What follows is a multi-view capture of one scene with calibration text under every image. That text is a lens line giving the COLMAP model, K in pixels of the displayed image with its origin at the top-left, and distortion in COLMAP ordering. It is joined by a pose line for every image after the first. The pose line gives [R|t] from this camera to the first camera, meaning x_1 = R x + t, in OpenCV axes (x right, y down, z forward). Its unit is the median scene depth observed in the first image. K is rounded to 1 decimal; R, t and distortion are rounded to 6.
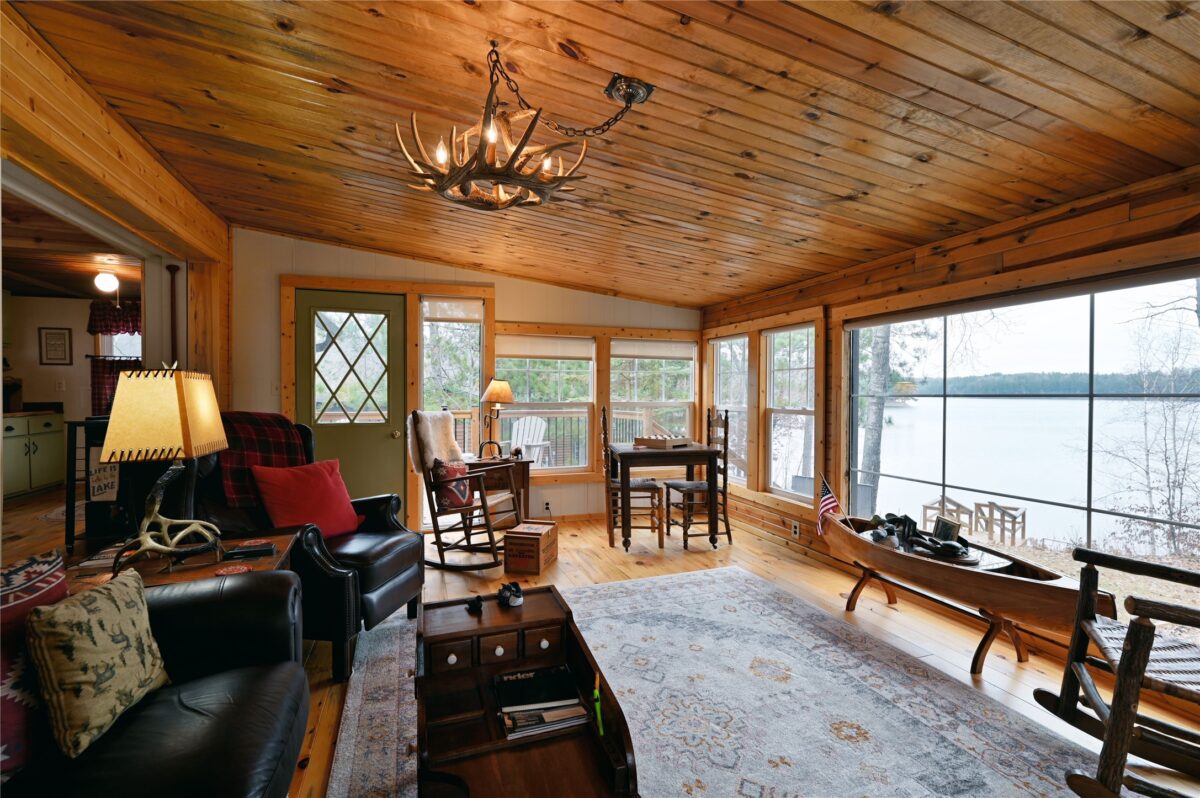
lens RADIAL K [[539.4, 0, 598.9], [0, 539.4, 401.6], [0, 0, 1]] dist [-0.001075, 0.000114]
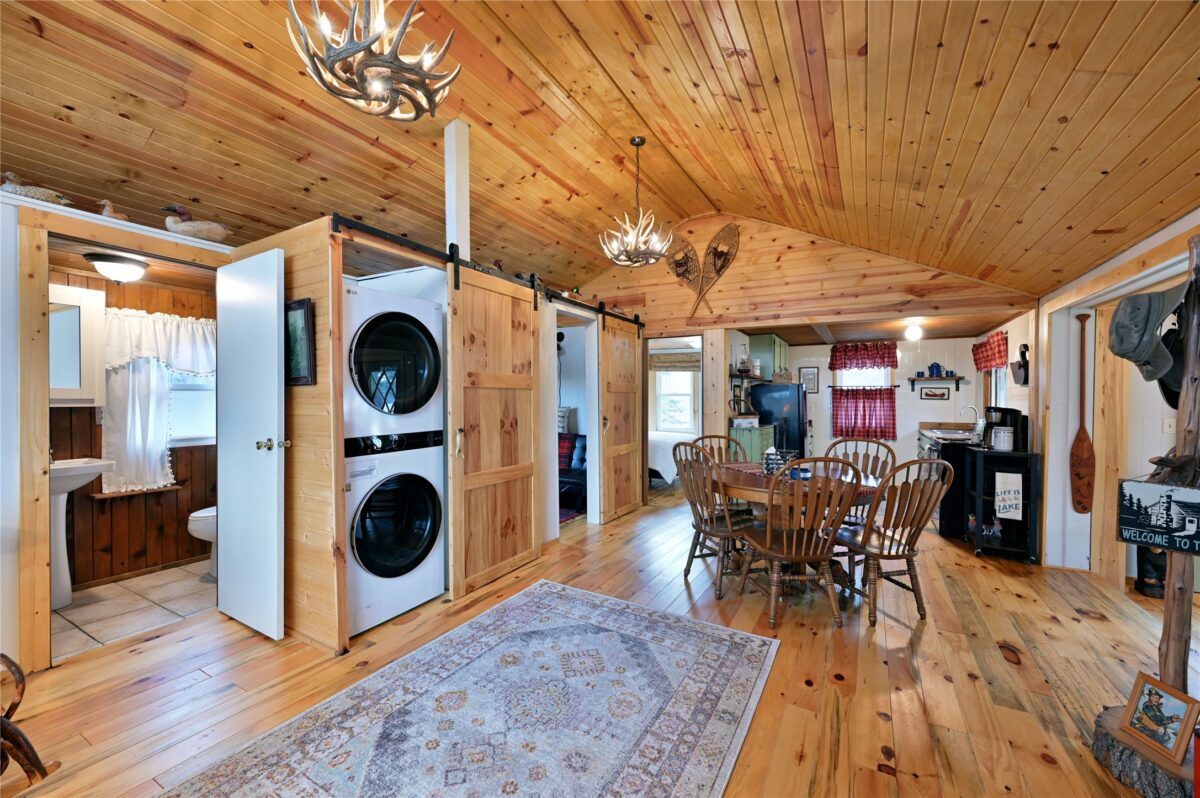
lens RADIAL K [[474.9, 0, 597.7], [0, 474.9, 401.5], [0, 0, 1]] dist [0.001947, 0.000125]
pose [[0.661631, 0.008677, -0.749779, -0.704033], [-0.015230, 0.999882, -0.001868, -0.057728], [0.749675, 0.012655, 0.661685, -0.373339]]
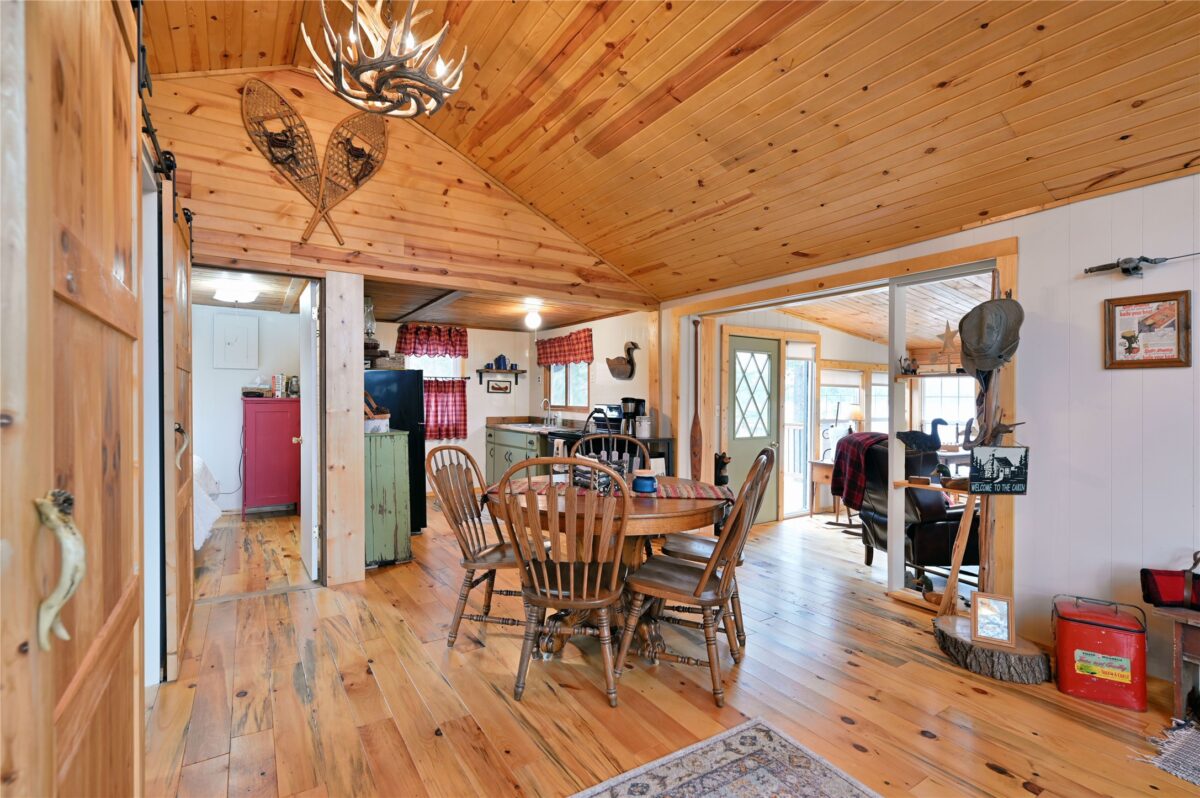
lens RADIAL K [[544.6, 0, 599.1], [0, 544.6, 395.5], [0, 0, 1]] dist [0.001645, 0.000359]
pose [[0.970531, 0.004175, 0.240939, -1.322583], [0.000438, 0.999818, -0.019088, -0.041580], [-0.240974, 0.018631, 0.970353, -0.238322]]
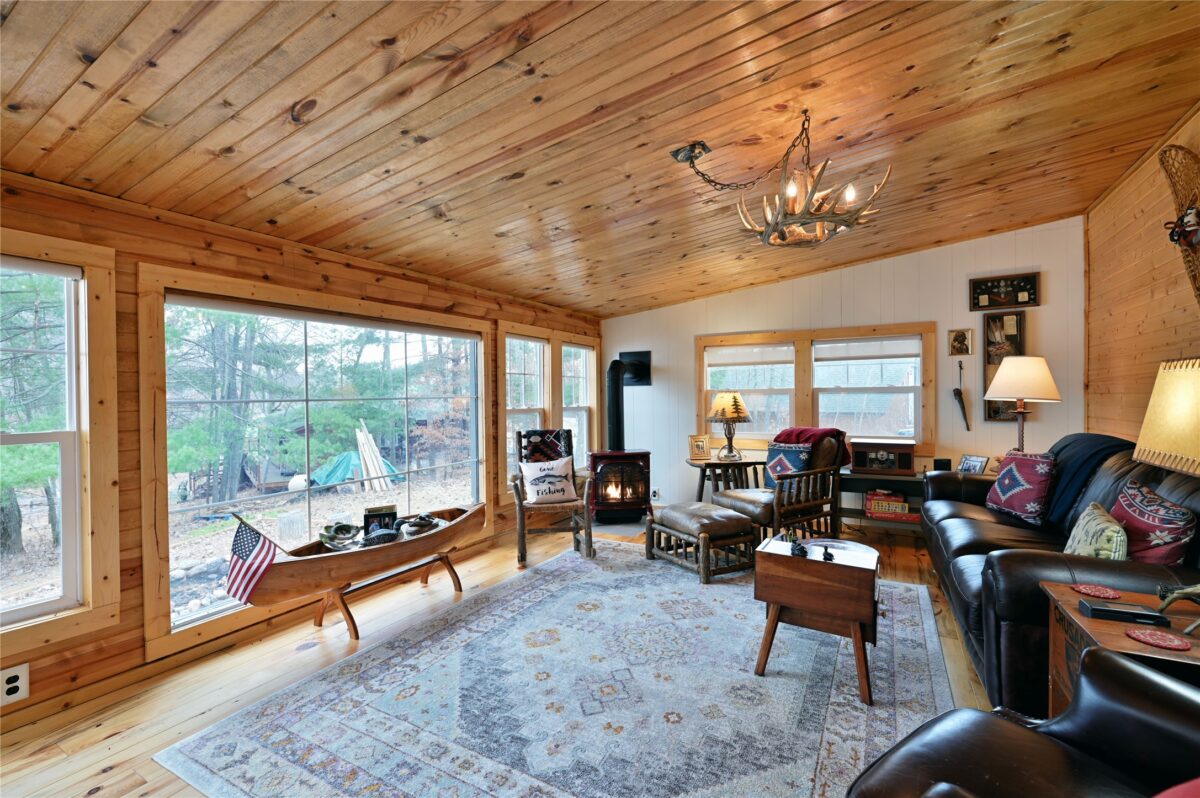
lens RADIAL K [[518.1, 0, 598.7], [0, 518.1, 401.3], [0, 0, 1]] dist [-0.001217, 0.000157]
pose [[-0.661590, -0.001192, 0.749864, -0.352429], [0.022060, 0.999535, 0.021052, -0.013662], [-0.749541, 0.030470, -0.661256, 0.983362]]
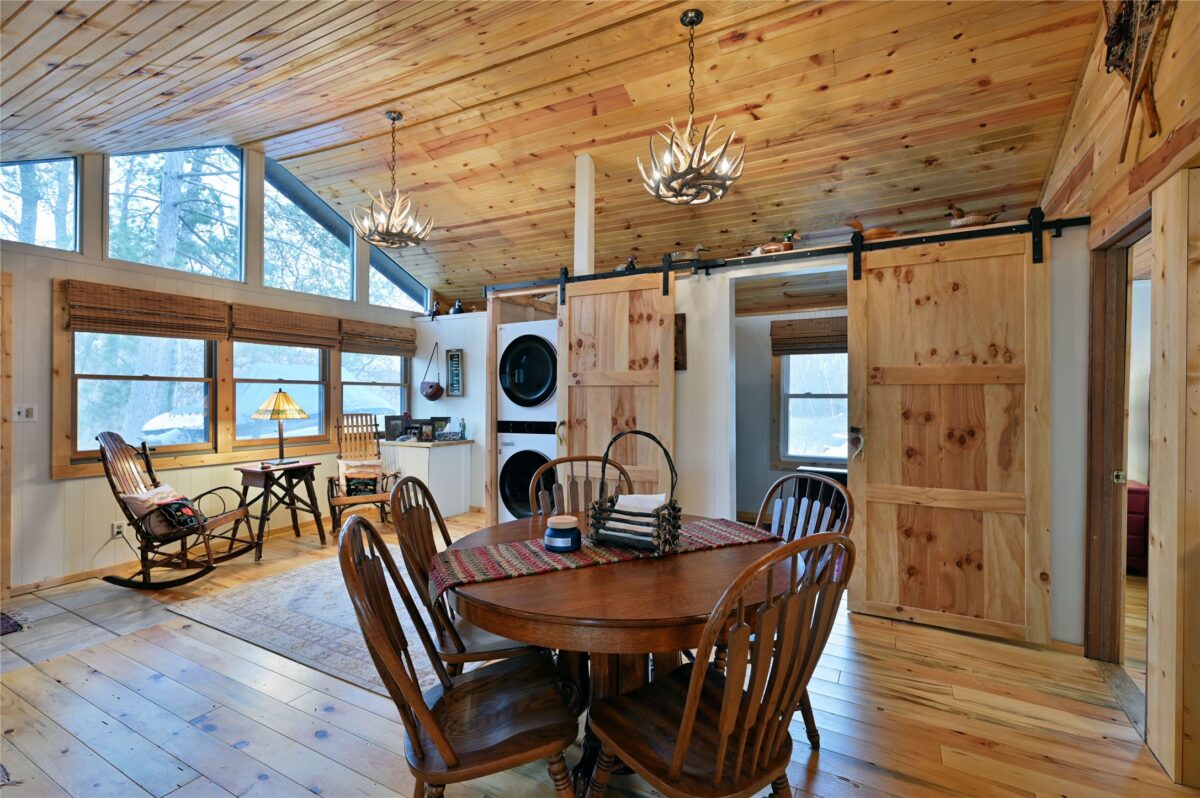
lens RADIAL K [[540.2, 0, 598.5], [0, 540.2, 396.3], [0, 0, 1]] dist [-0.000561, -0.000114]
pose [[-0.742050, -0.001967, -0.670341, -0.785785], [-0.013400, 0.999839, 0.011901, -0.073706], [0.670210, 0.017814, -0.741957, 0.828343]]
